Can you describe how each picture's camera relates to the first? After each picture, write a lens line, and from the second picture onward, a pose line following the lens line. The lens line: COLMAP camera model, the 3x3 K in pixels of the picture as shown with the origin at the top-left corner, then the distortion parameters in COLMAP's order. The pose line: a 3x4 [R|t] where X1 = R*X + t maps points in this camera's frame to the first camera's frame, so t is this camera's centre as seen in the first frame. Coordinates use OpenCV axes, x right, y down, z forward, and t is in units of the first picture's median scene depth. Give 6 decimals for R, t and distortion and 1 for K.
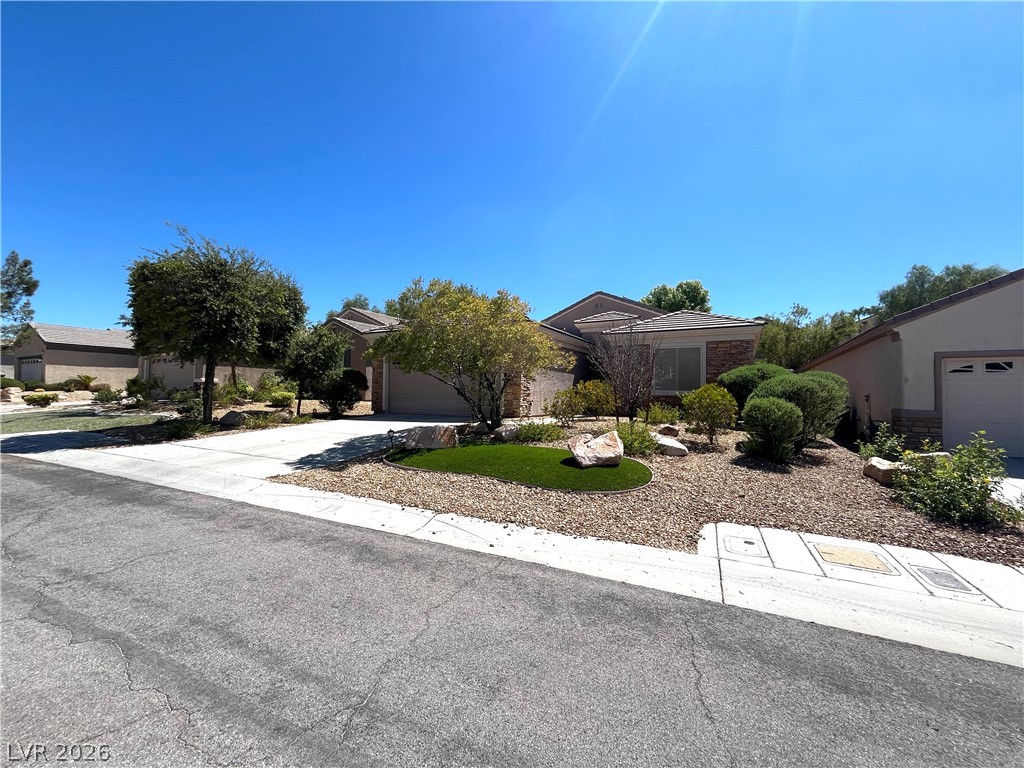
lens RADIAL K [[415.8, 0, 515.5], [0, 415.8, 385.5], [0, 0, 1]] dist [-0.003865, -0.000241]
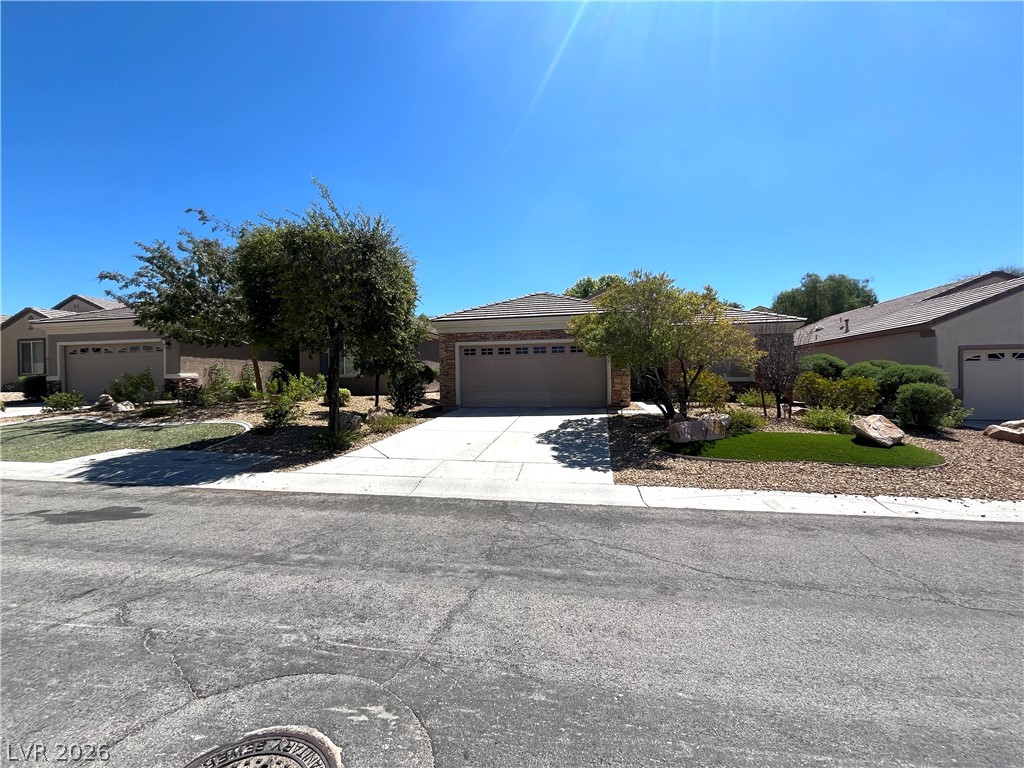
lens RADIAL K [[415.8, 0, 515.5], [0, 415.8, 385.5], [0, 0, 1]] dist [-0.003865, -0.000241]
pose [[0.956522, -0.027758, 0.290337, -0.767566], [0.018526, 0.999233, 0.034497, -0.024030], [-0.291072, -0.027619, 0.956302, 0.124705]]
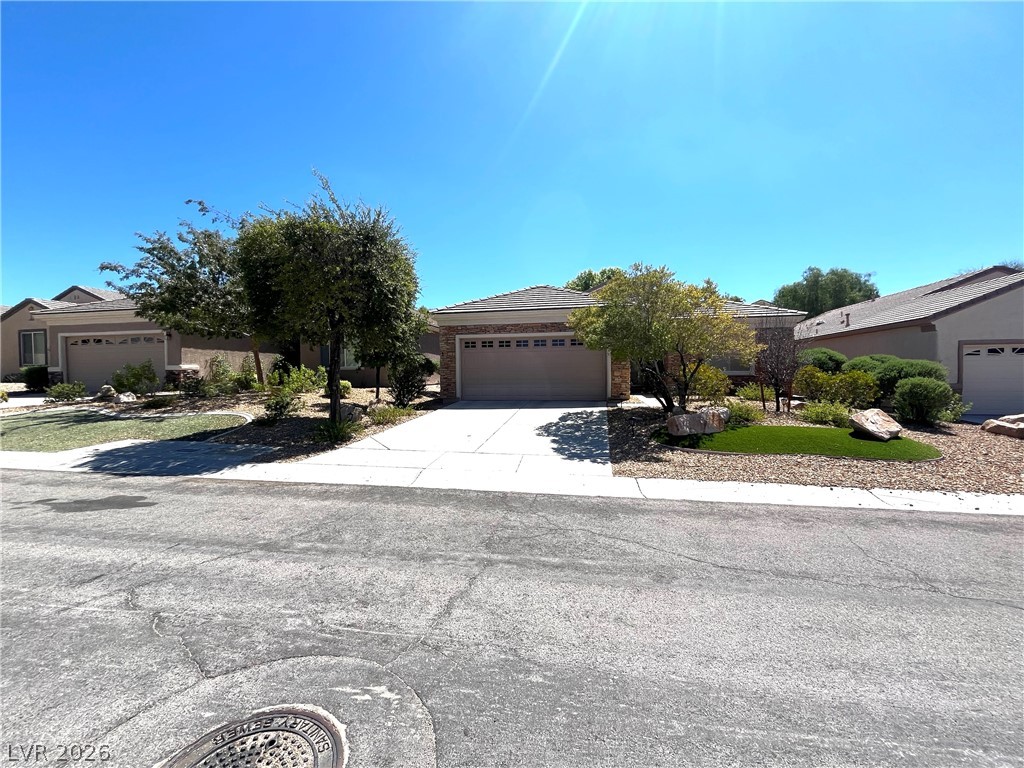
lens RADIAL K [[415.8, 0, 515.5], [0, 415.8, 385.5], [0, 0, 1]] dist [-0.003865, -0.000241]
pose [[0.956837, -0.028651, 0.289209, -0.768486], [0.014395, 0.998579, 0.051304, -0.023333], [-0.290268, -0.044926, 0.955890, 0.120491]]
